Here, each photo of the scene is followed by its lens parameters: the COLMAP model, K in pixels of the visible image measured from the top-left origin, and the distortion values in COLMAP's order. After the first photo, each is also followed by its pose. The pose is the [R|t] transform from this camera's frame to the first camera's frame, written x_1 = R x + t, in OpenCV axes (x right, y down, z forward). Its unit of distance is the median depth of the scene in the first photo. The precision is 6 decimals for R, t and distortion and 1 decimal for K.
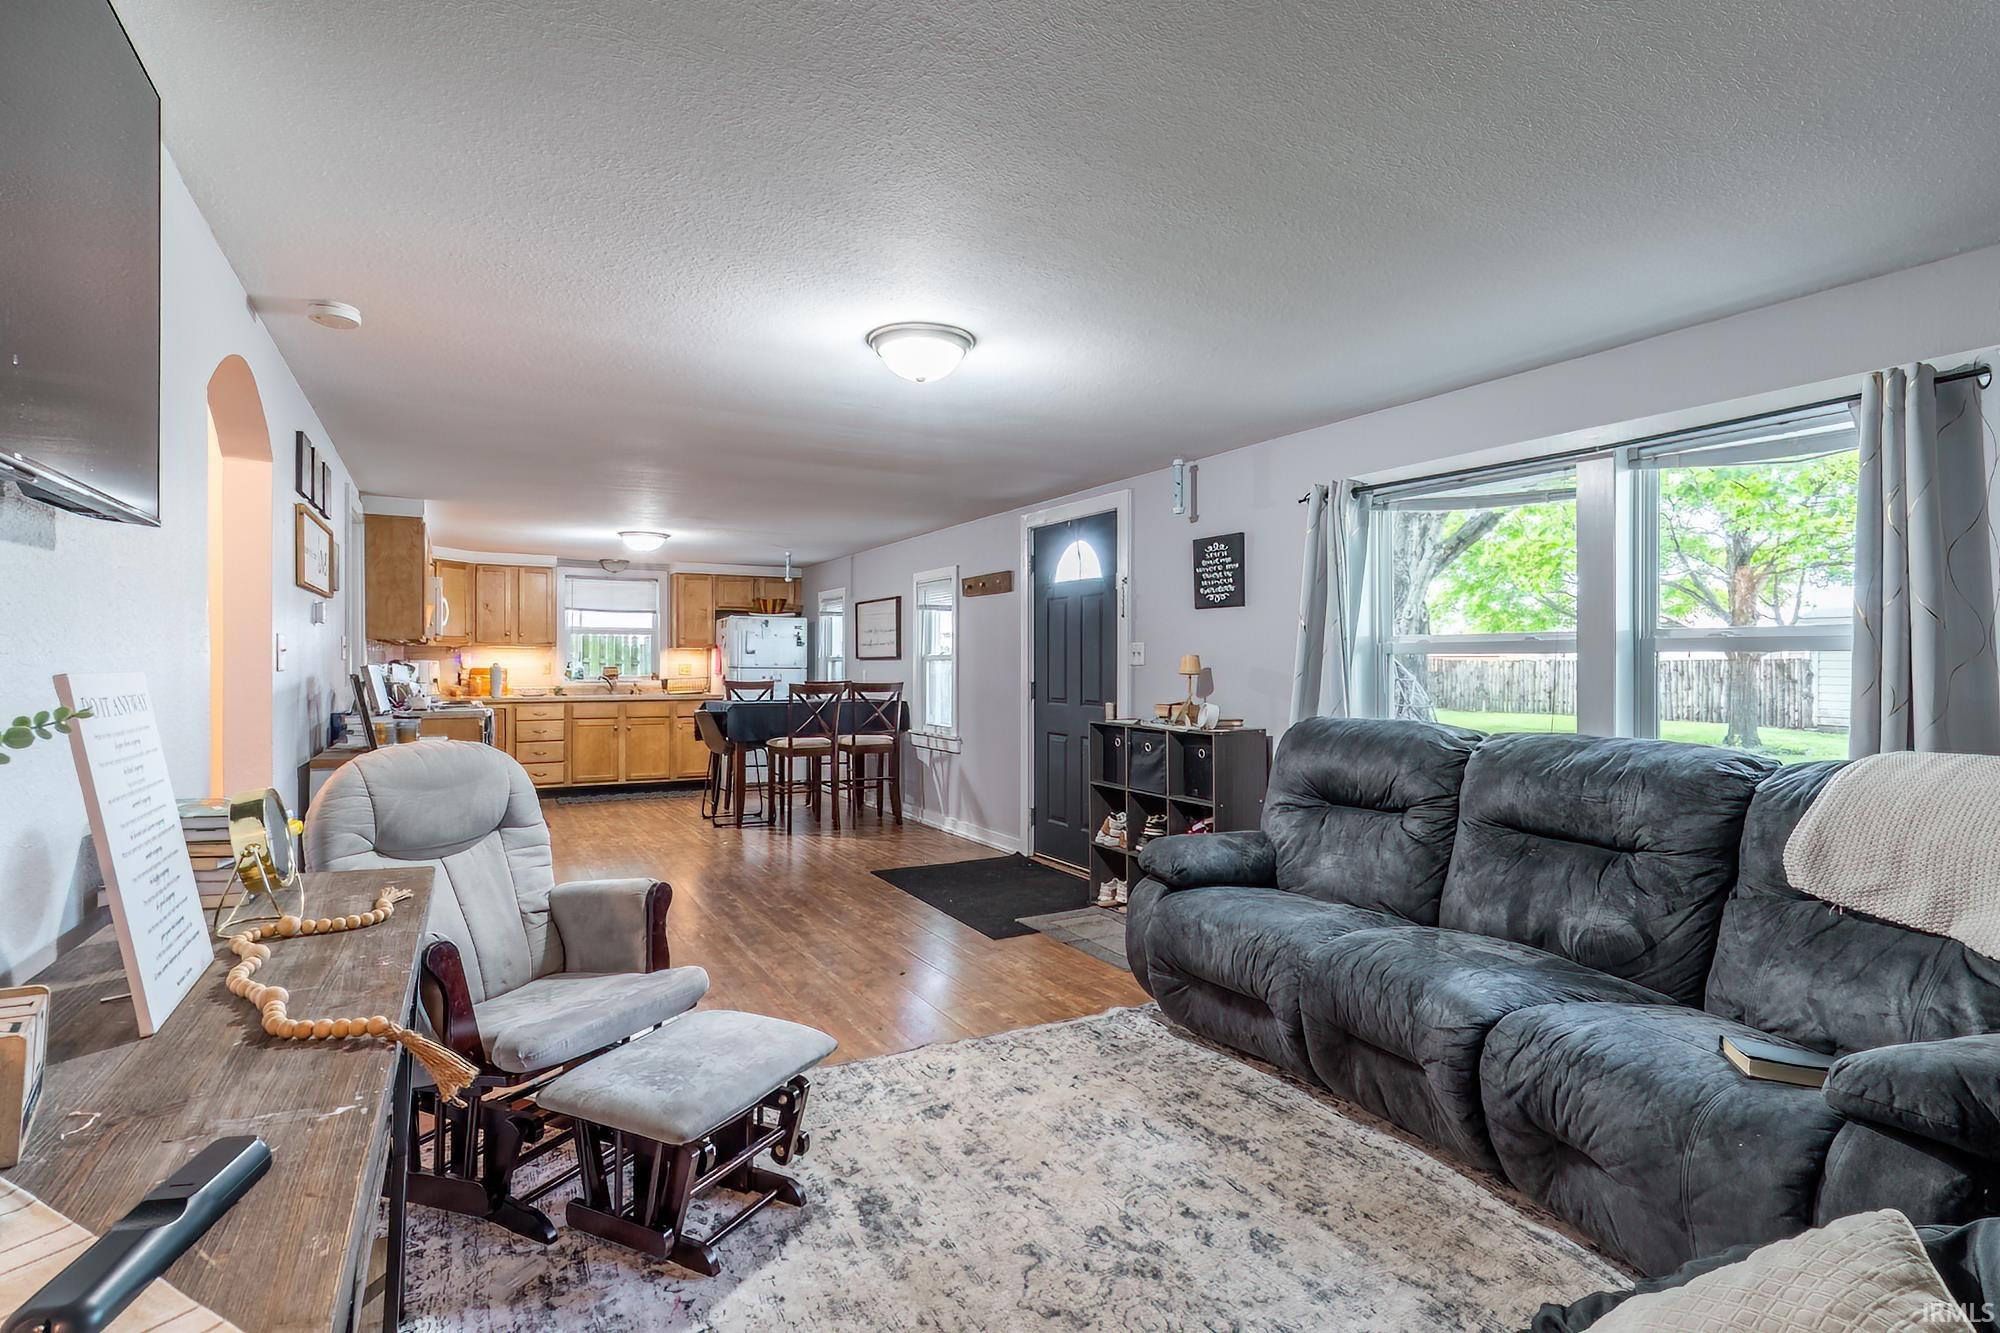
lens RADIAL K [[958.9, 0, 979.4], [0, 958.9, 663.8], [0, 0, 1]] dist [0.000139, 0.000147]
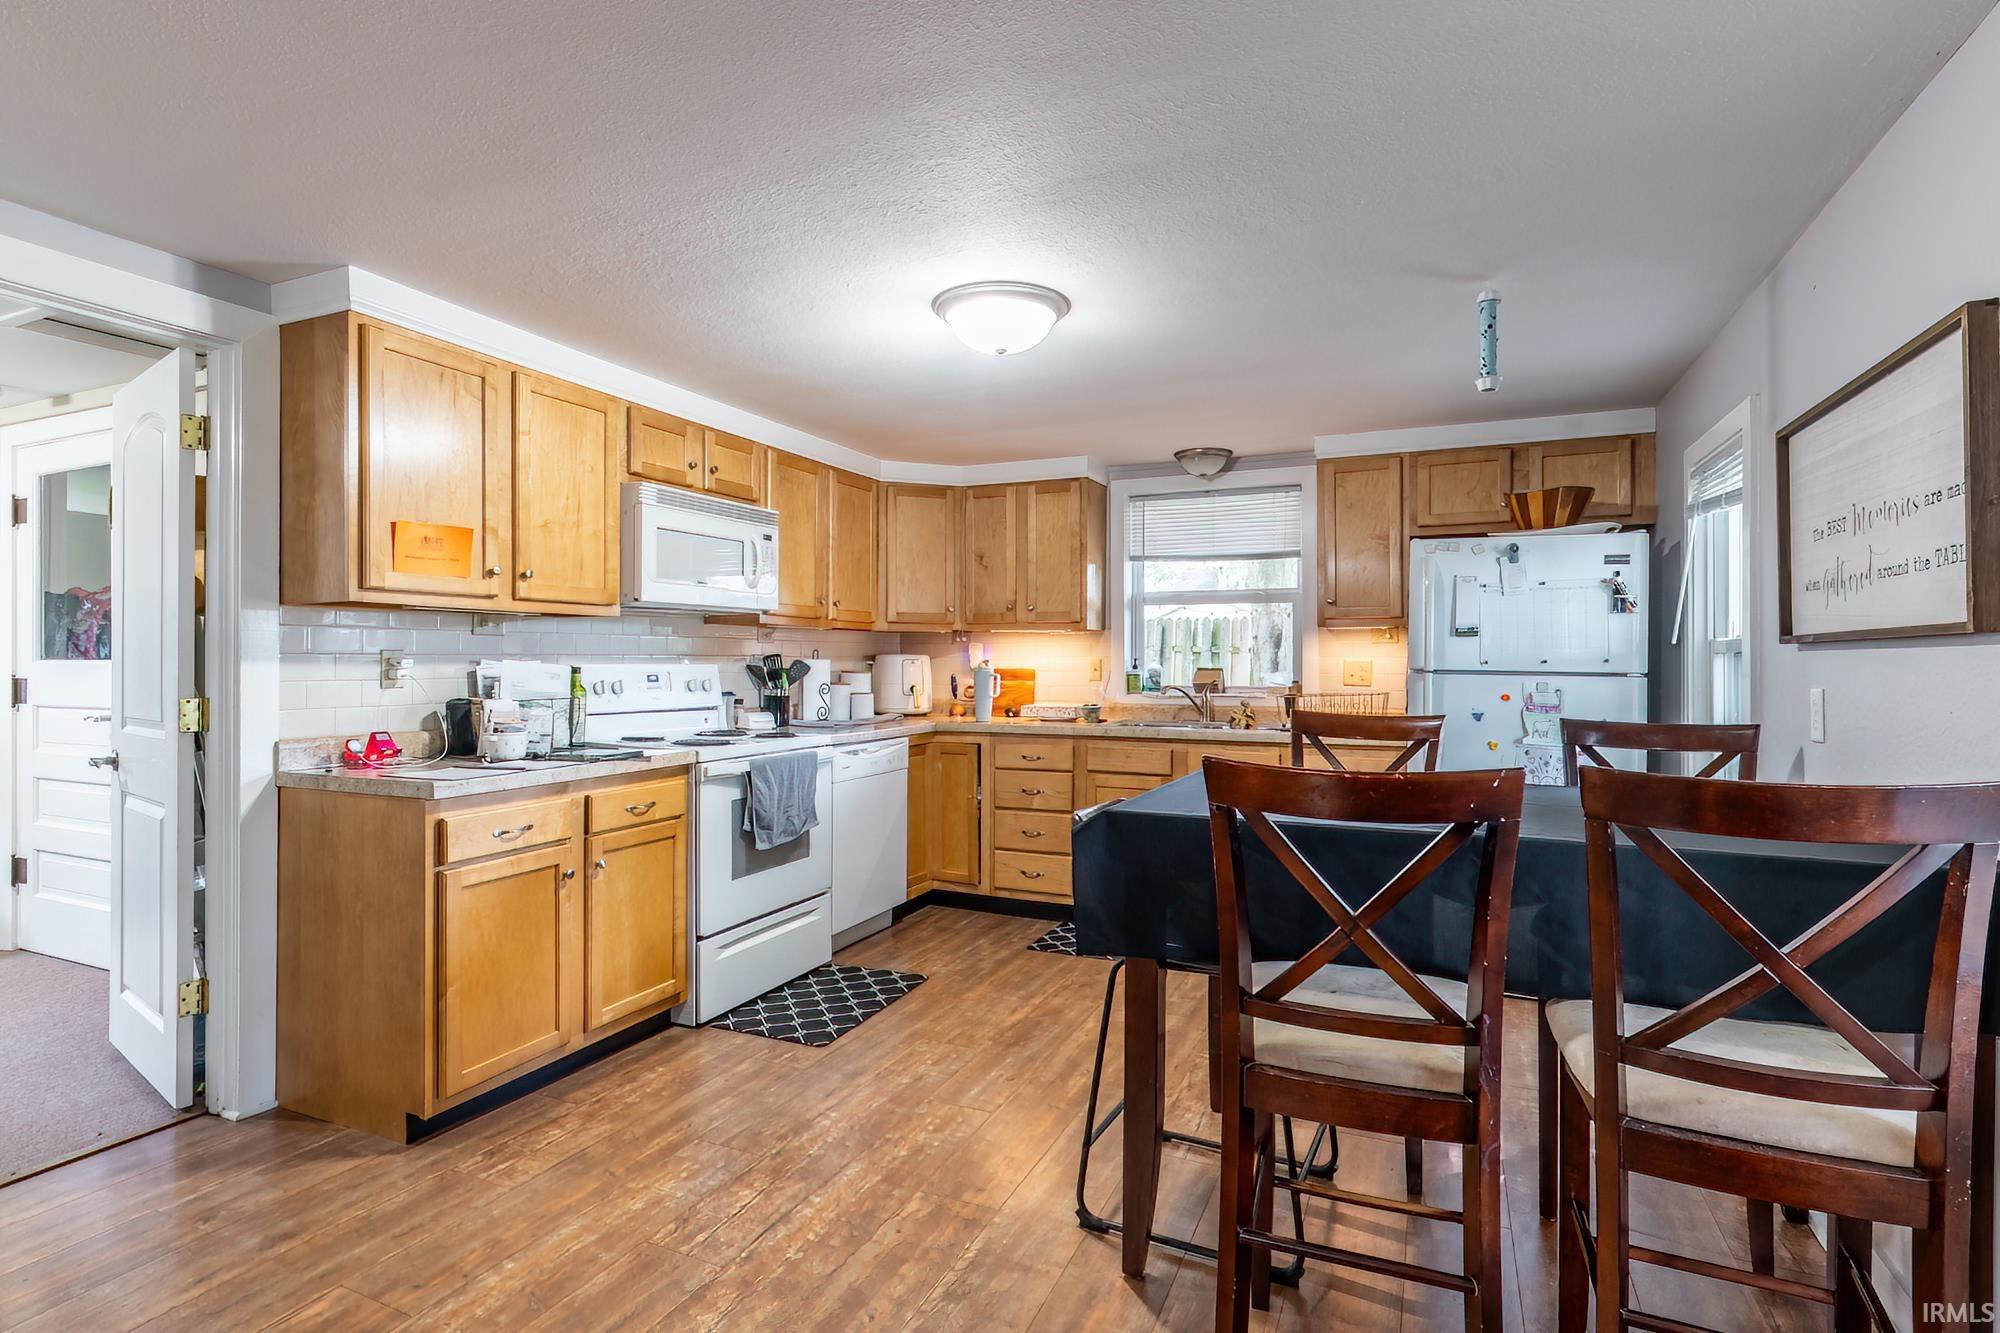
lens RADIAL K [[977.8, 0, 1012.9], [0, 977.8, 658.1], [0, 0, 1]] dist [-0.003499, 0.000452]
pose [[0.612851, -0.002275, -0.790195, -0.042853], [-0.002421, 0.999986, -0.004757, 0.000746], [0.790195, 0.004828, 0.612837, 0.628671]]
